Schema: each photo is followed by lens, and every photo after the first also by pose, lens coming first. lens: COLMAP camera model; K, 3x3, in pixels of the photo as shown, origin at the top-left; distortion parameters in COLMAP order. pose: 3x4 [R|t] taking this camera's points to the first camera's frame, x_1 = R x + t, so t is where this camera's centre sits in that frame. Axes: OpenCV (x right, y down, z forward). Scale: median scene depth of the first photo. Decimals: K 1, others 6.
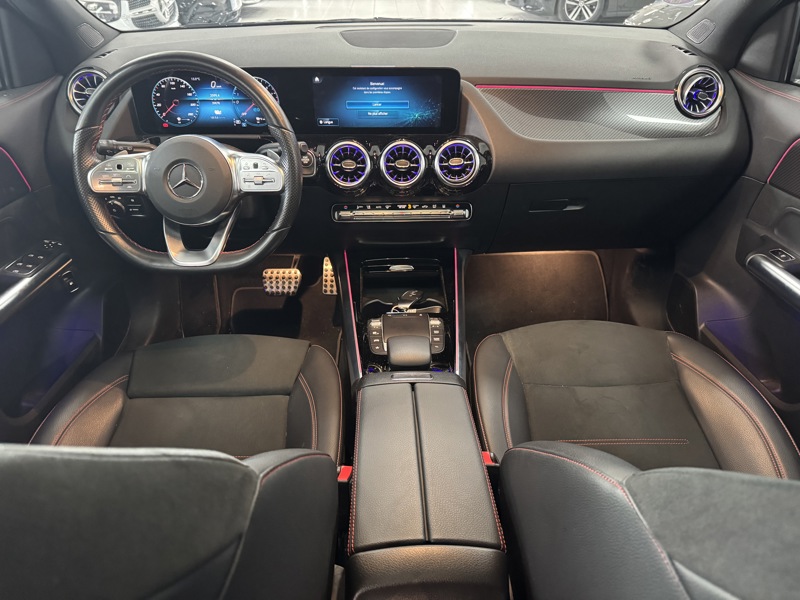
lens RADIAL K [[560.8, 0, 398.1], [0, 560.8, 300.8], [0, 0, 1]] dist [0.020222, -0.019273]
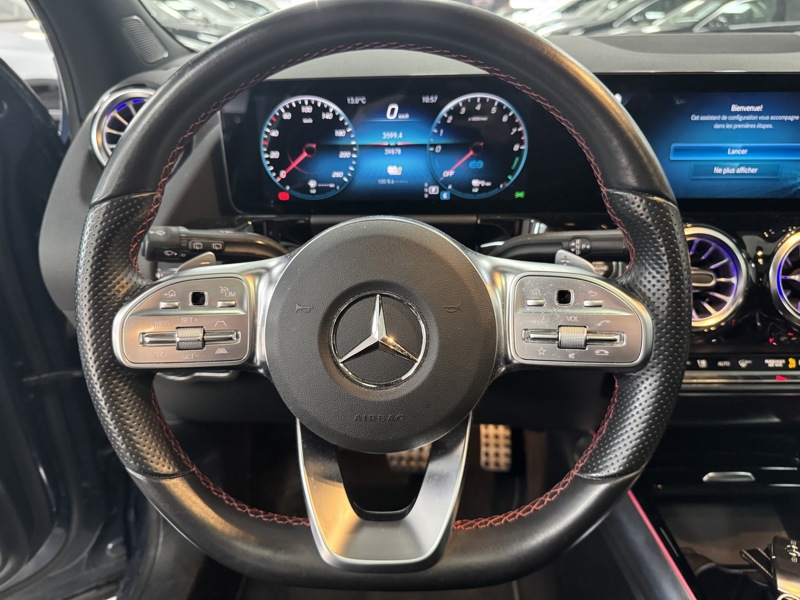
lens RADIAL K [[560.8, 0, 404.3], [0, 560.8, 312.7], [0, 0, 1]] dist [0.020222, -0.019273]
pose [[0.999195, 0.008583, -0.039194, -0.297745], [-0.013249, 0.992638, -0.120392, -0.160145], [0.037872, 0.120814, 0.991952, 0.551856]]
